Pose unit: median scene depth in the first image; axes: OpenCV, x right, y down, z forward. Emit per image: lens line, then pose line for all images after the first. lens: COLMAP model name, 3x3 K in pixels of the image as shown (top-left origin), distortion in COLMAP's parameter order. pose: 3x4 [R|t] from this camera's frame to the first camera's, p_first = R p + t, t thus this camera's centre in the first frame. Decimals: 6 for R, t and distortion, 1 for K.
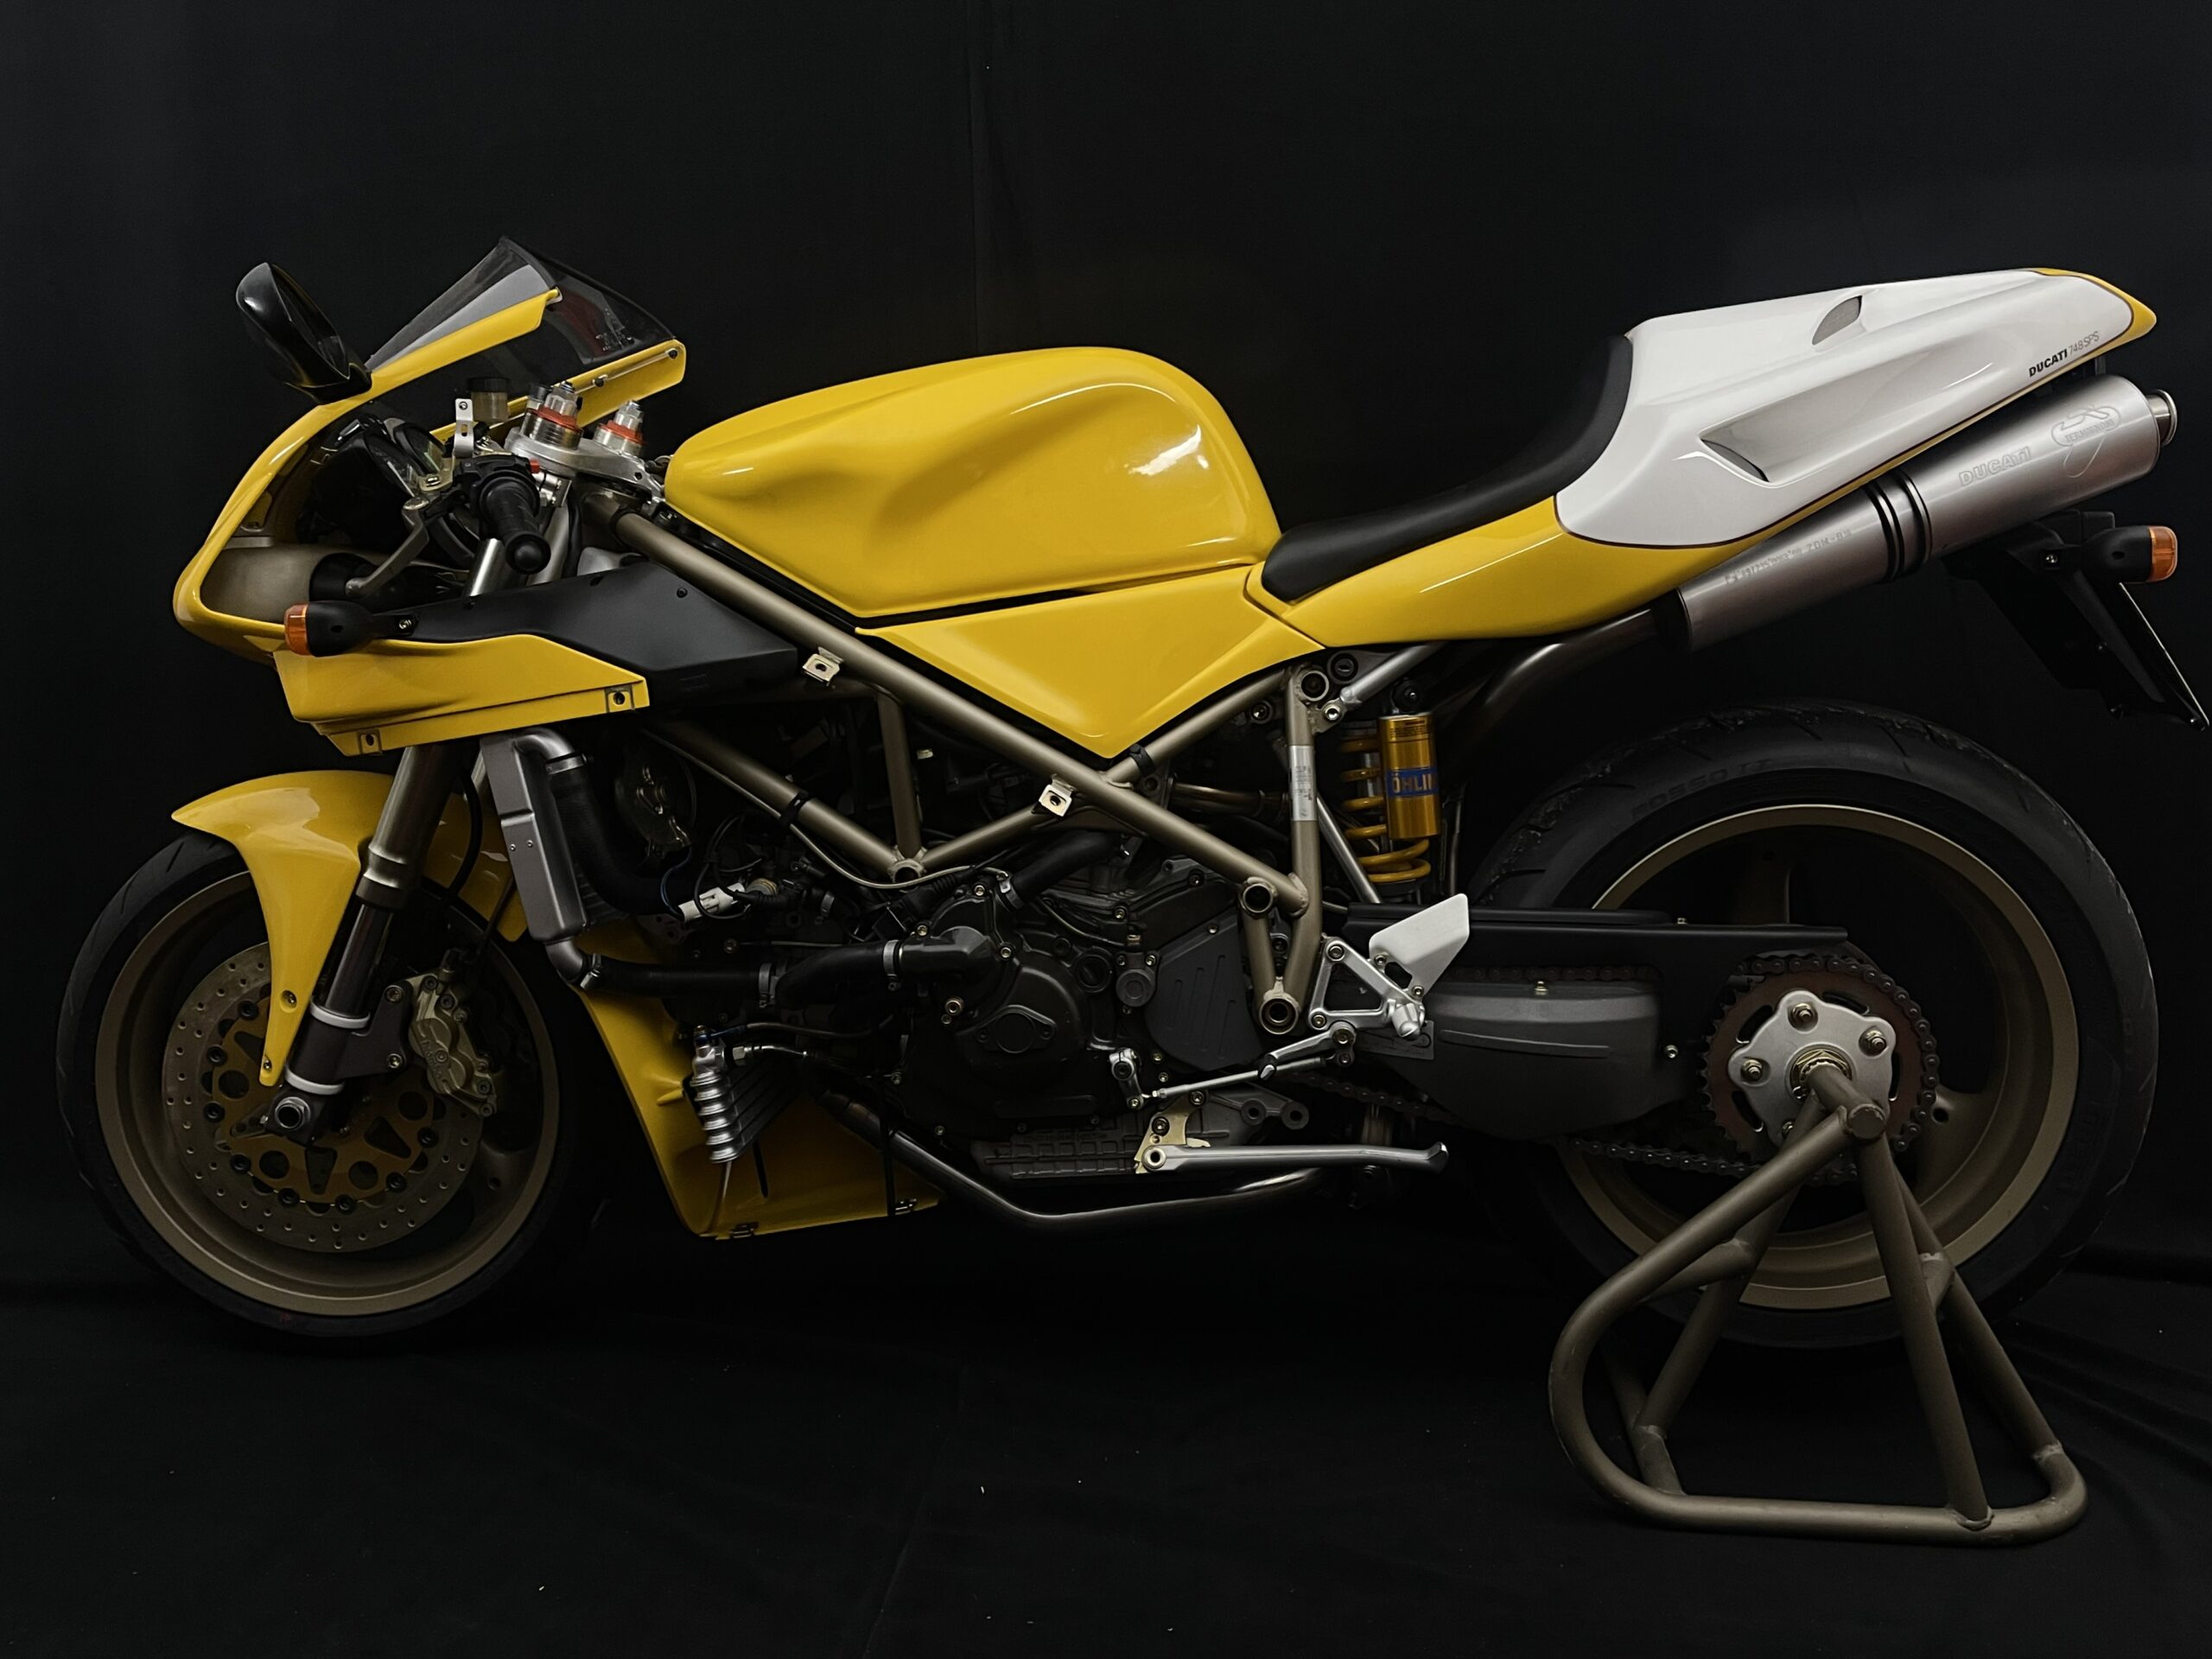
lens RADIAL K [[1941.3, 0, 1111.4], [0, 1941.3, 850.2], [0, 0, 1]] dist [0.023817, -0.032910]
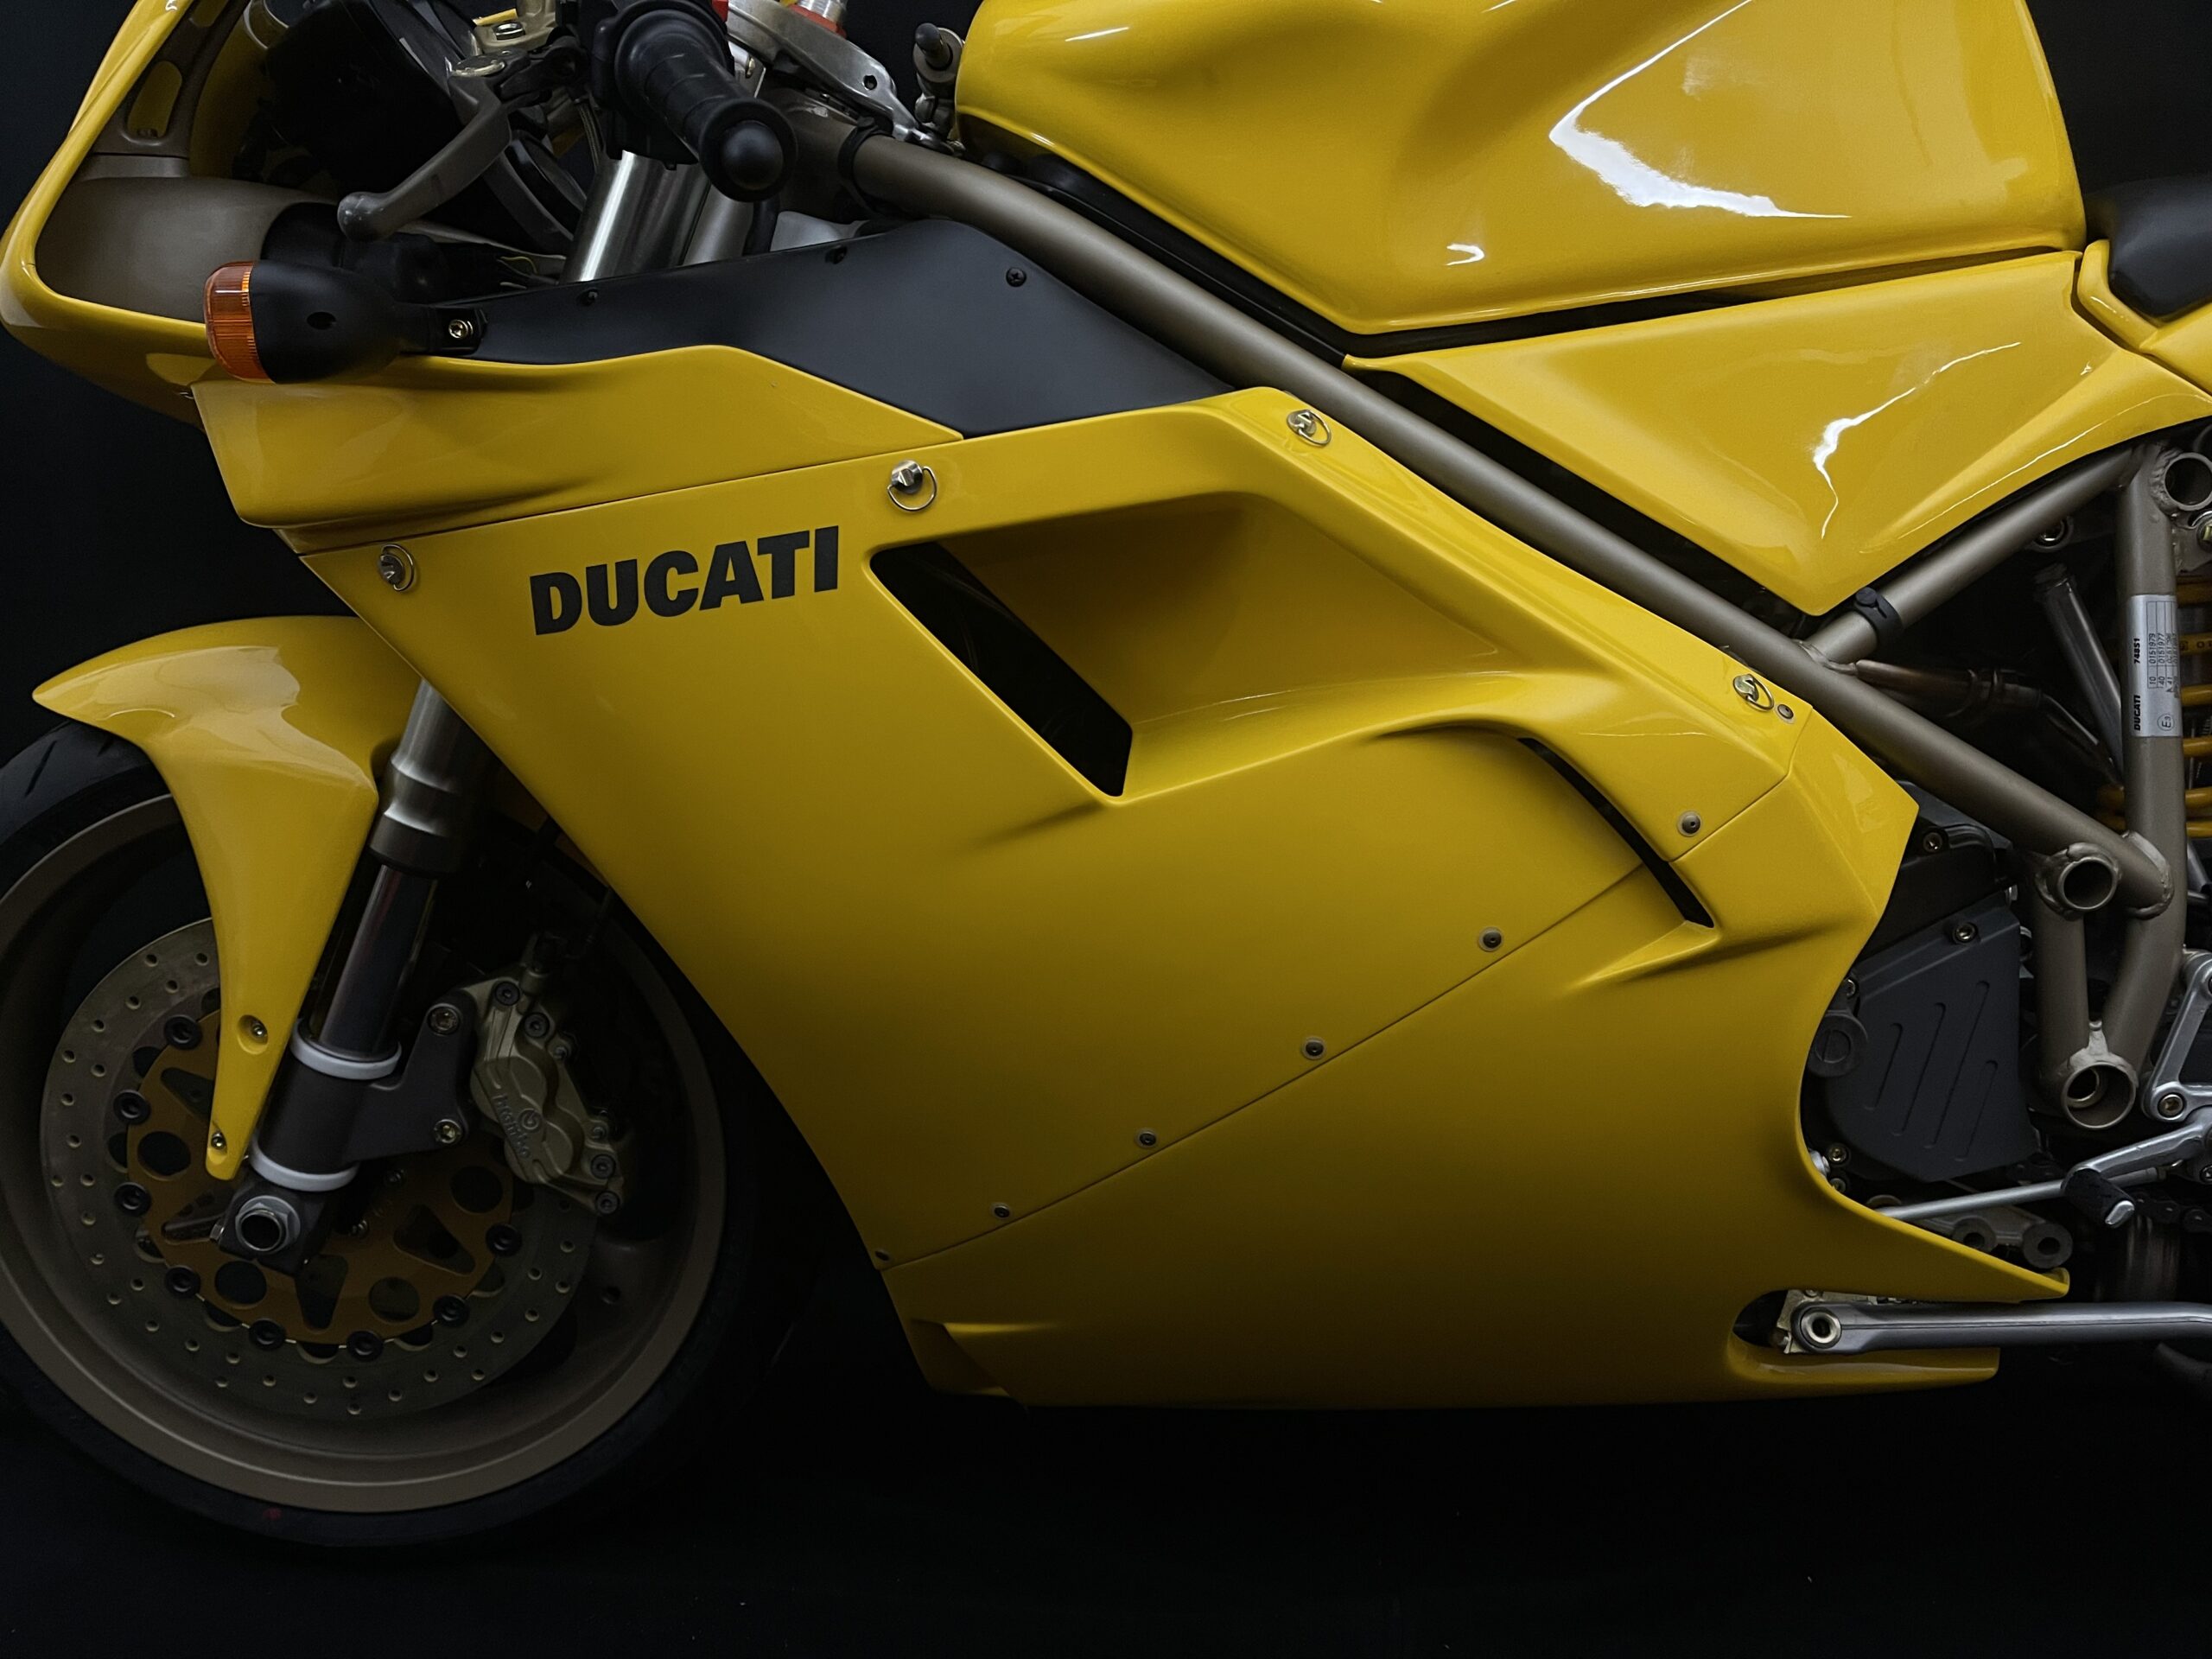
lens RADIAL K [[1748.4, 0, 1102.4], [0, 1748.4, 839.7], [0, 0, 1]] dist [0.052024, -0.091159]
pose [[0.999169, 0.005733, 0.040355, -0.211482], [-0.009770, 0.994884, 0.100551, -0.032726], [-0.039572, -0.100862, 0.994113, 0.523094]]
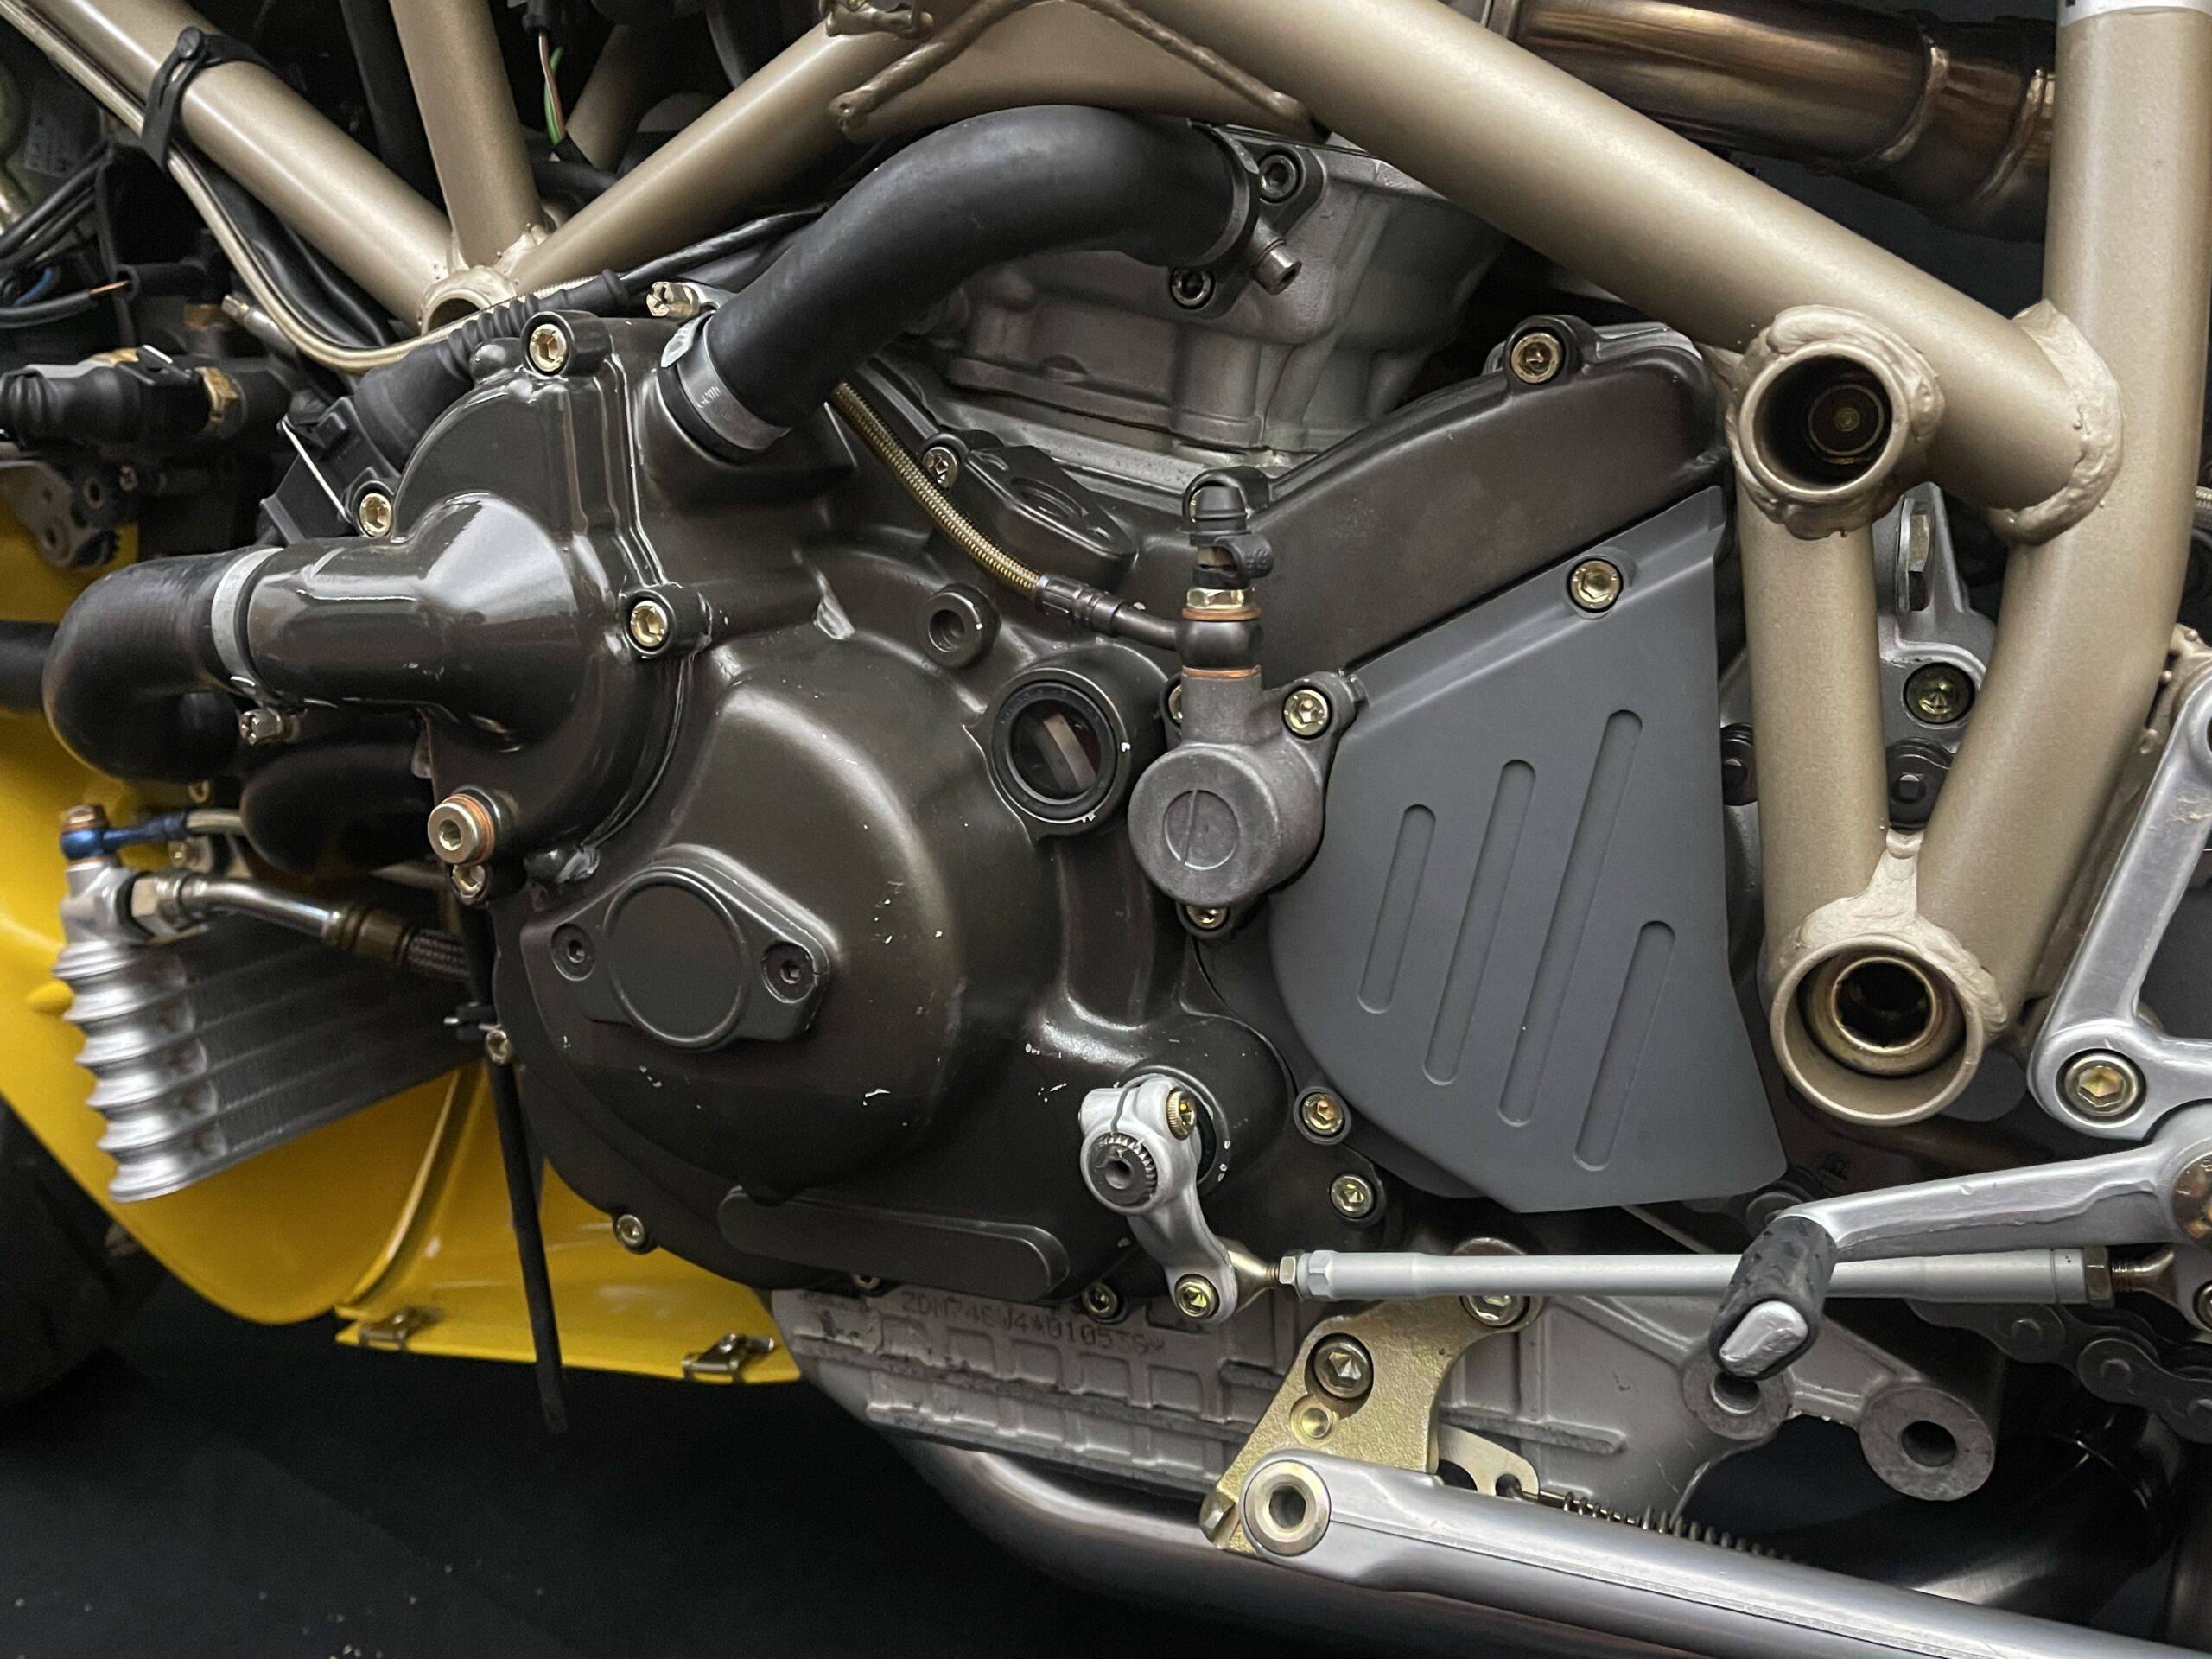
lens RADIAL K [[1941.3, 0, 1059.8], [0, 1941.3, 827.7], [0, 0, 1]] dist [0.023817, -0.032910]
pose [[0.929739, 0.097482, -0.355081, 0.076409], [-0.060788, 0.991723, 0.113095, 0.046519], [0.363166, -0.083564, 0.927969, 0.778965]]
